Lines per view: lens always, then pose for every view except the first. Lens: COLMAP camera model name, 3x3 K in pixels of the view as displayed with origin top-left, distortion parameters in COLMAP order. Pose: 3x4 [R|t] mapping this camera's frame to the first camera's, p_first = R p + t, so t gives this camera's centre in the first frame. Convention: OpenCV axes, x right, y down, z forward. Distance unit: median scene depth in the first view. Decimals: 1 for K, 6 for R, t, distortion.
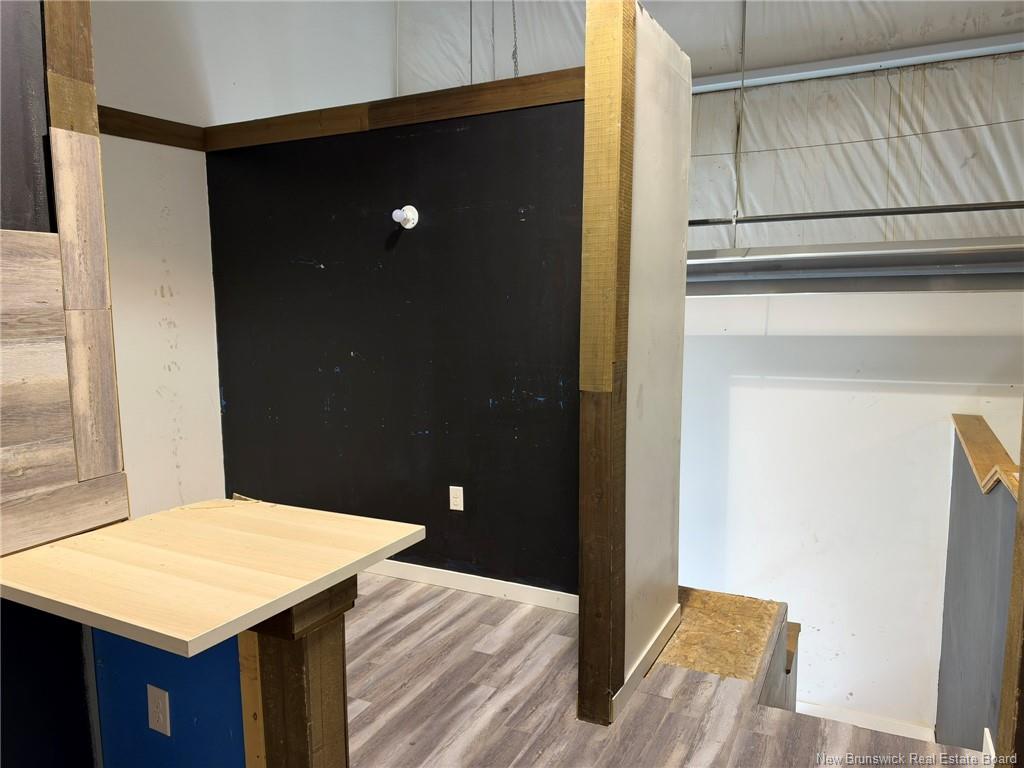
lens RADIAL K [[728.4, 0, 512.0], [0, 728.4, 384.0], [0, 0, 1]] dist [0.134300, -0.266697]
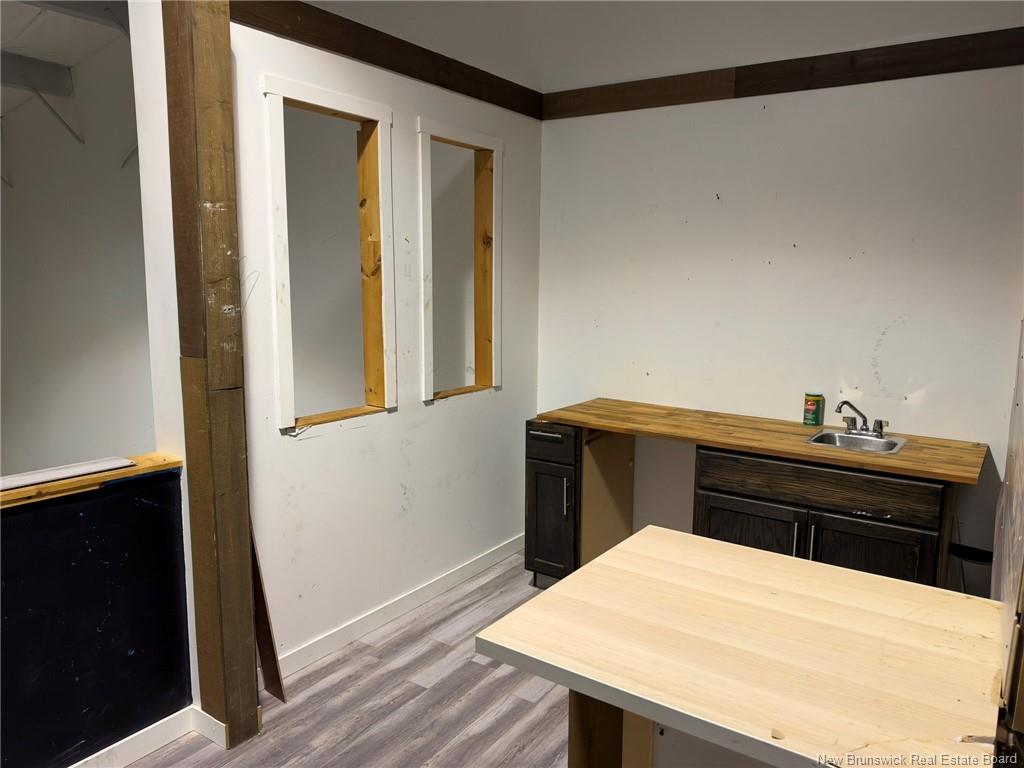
lens RADIAL K [[728.4, 0, 512.0], [0, 728.4, 384.0], [0, 0, 1]] dist [0.134300, -0.266697]
pose [[-0.989790, -0.022883, 0.140681, -0.268248], [0.018057, 0.958942, 0.283027, -0.250565], [-0.141382, 0.282677, -0.948738, 1.787814]]
